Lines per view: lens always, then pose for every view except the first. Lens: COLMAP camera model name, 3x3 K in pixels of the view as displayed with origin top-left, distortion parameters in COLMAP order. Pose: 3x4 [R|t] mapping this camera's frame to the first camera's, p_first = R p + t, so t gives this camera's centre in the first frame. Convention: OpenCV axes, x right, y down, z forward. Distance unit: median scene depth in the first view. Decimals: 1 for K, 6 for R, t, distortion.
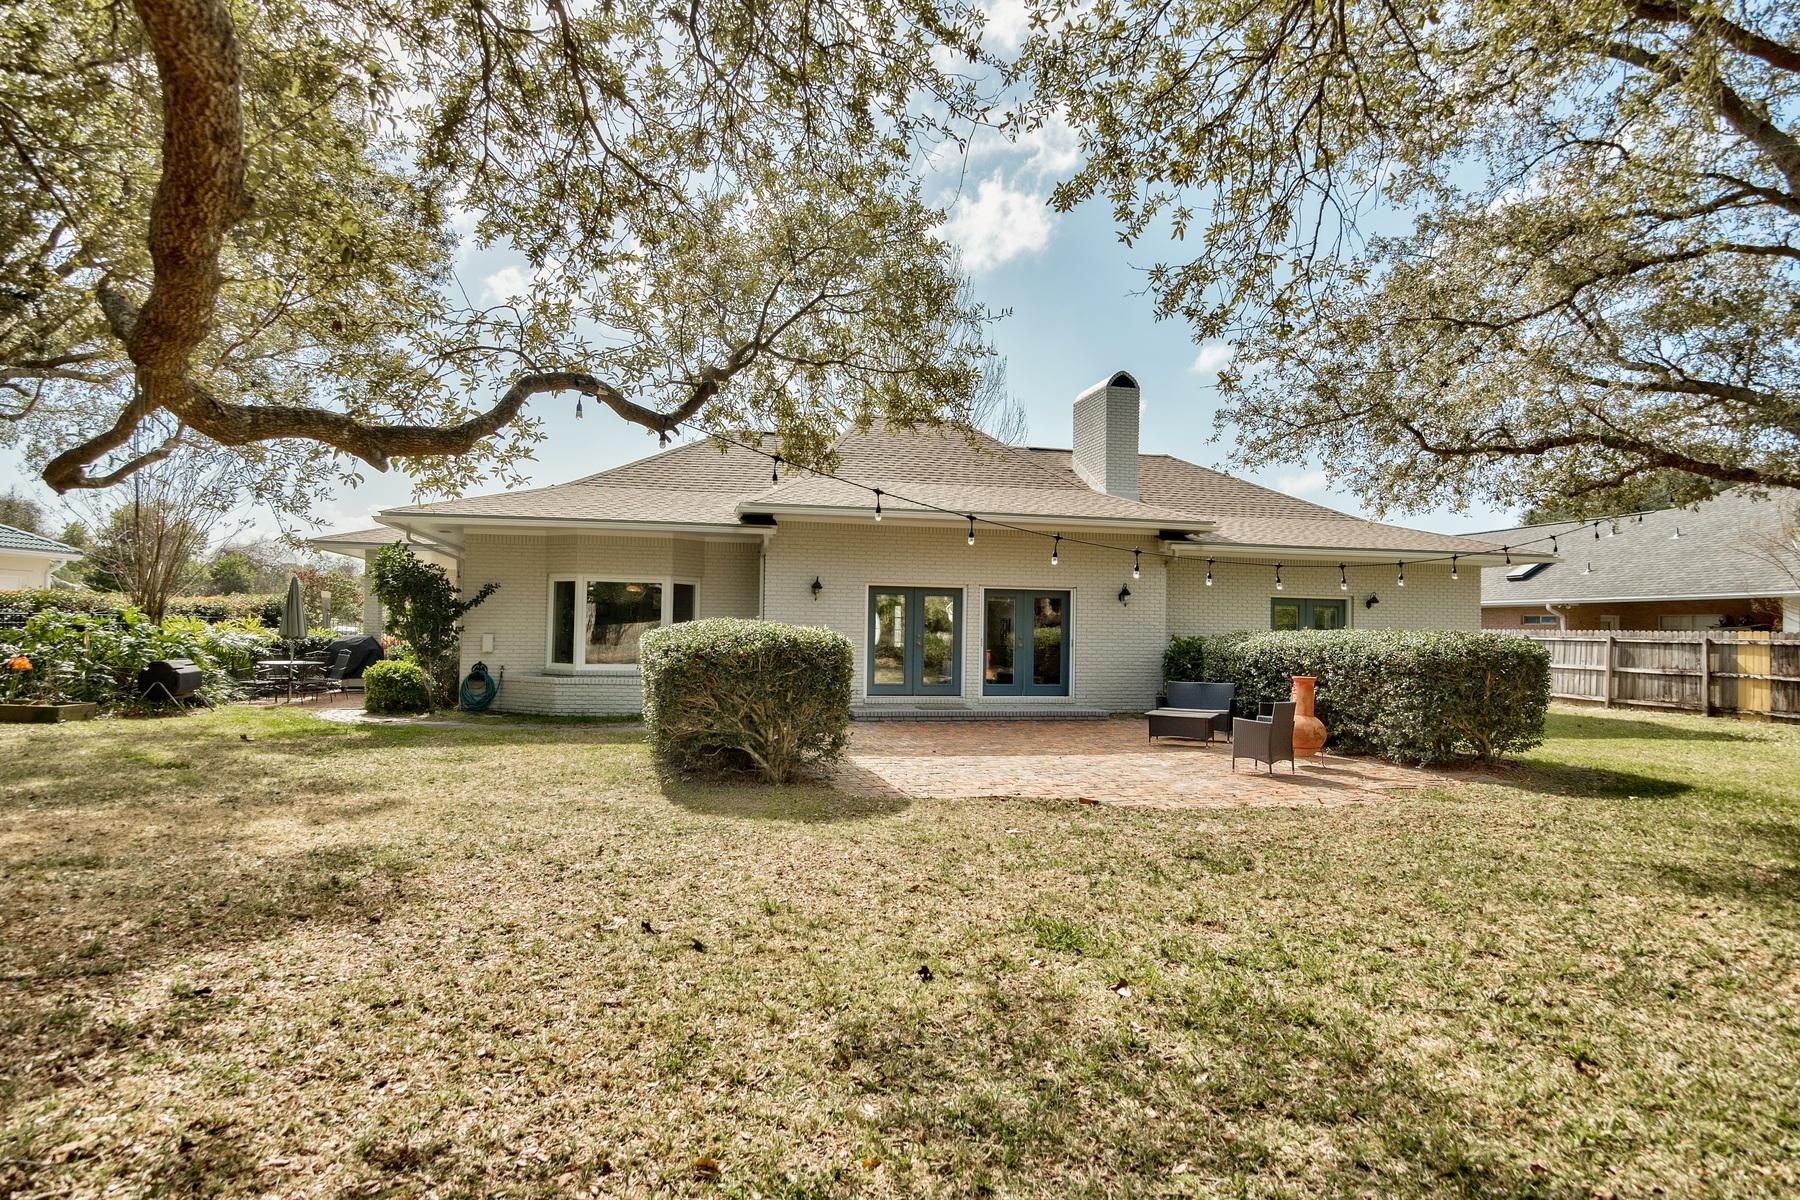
lens RADIAL K [[1065.0, 0, 891.4], [0, 1065.0, 600.1], [0, 0, 1]] dist [0.010692, -0.000418]
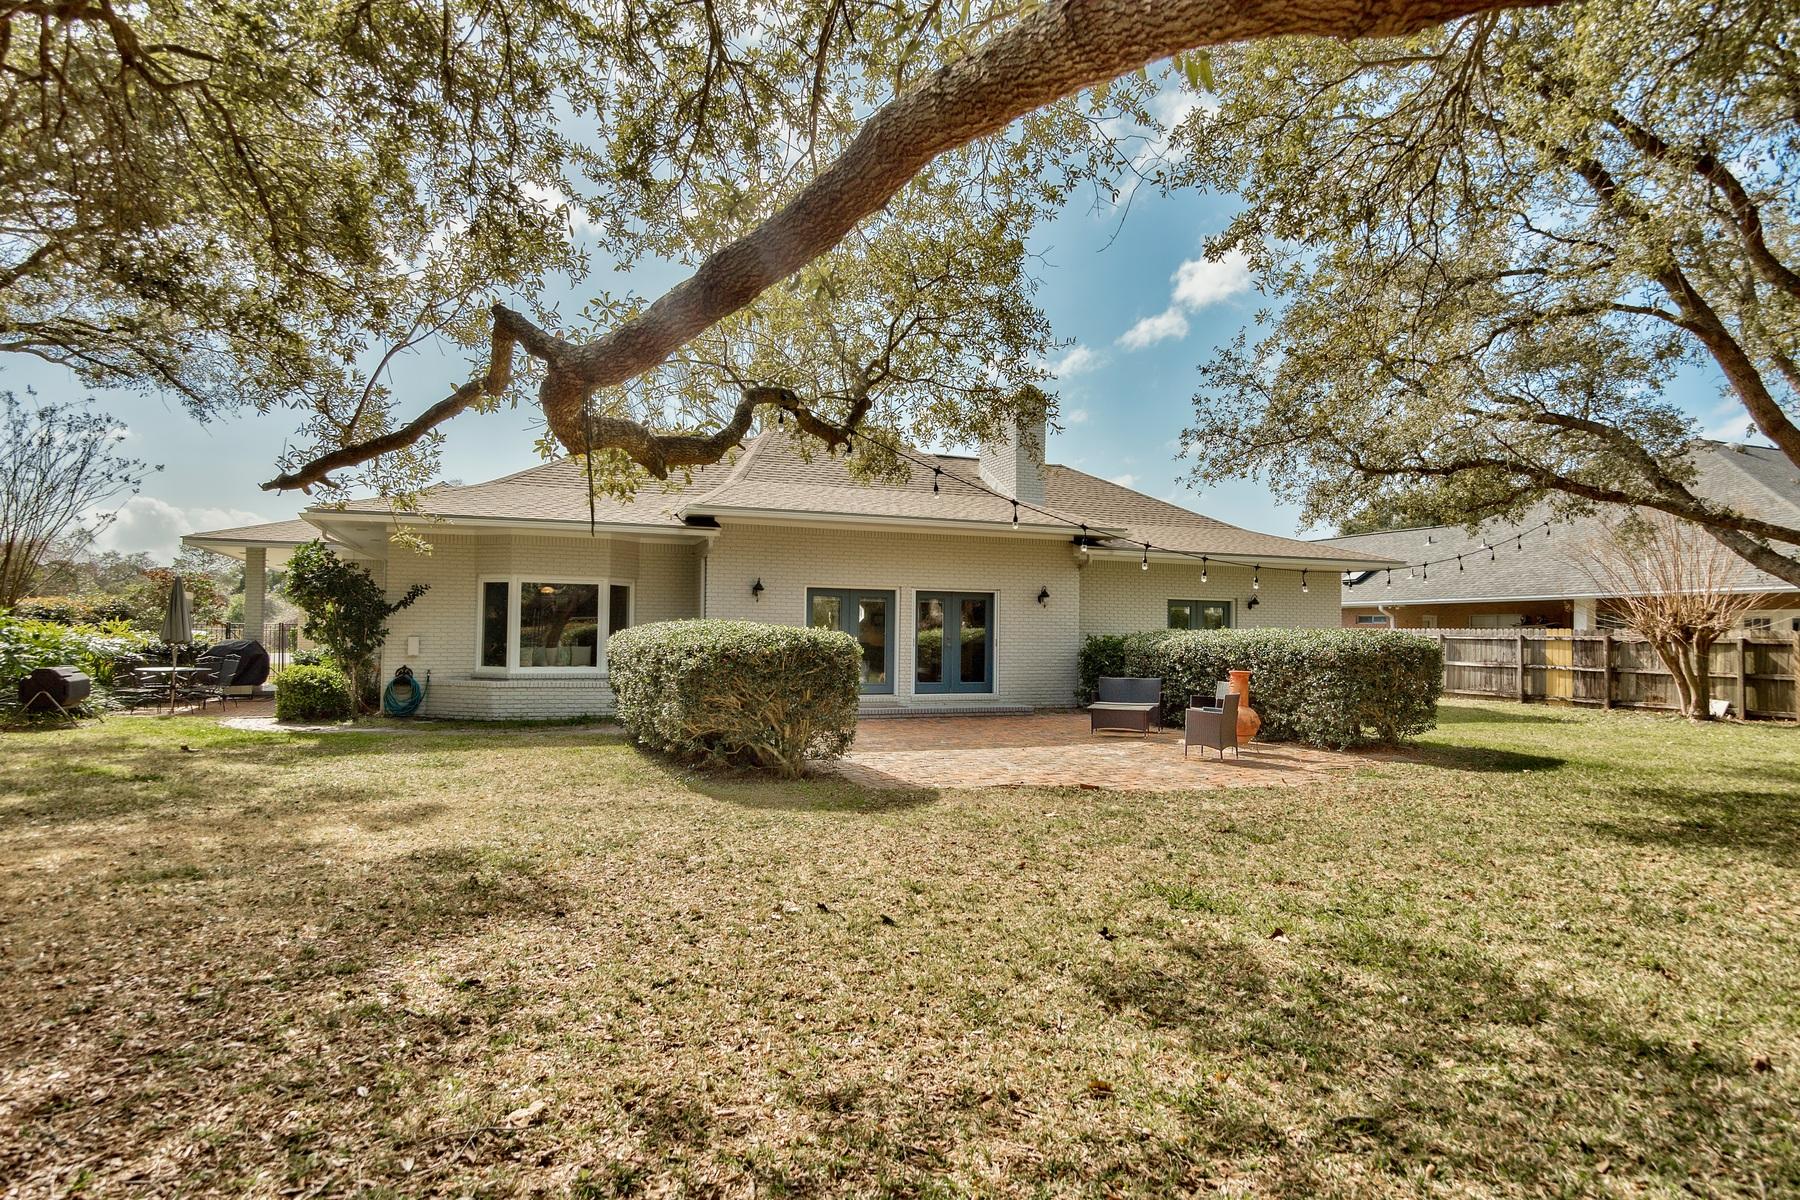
lens RADIAL K [[1065.0, 0, 891.3], [0, 1065.0, 600.7], [0, 0, 1]] dist [0.010692, -0.000418]
pose [[0.985874, 0.000248, 0.167491, -0.148124], [-0.000077, 0.999999, -0.001030, 0.000159], [-0.167491, 0.001002, 0.985873, -0.027522]]
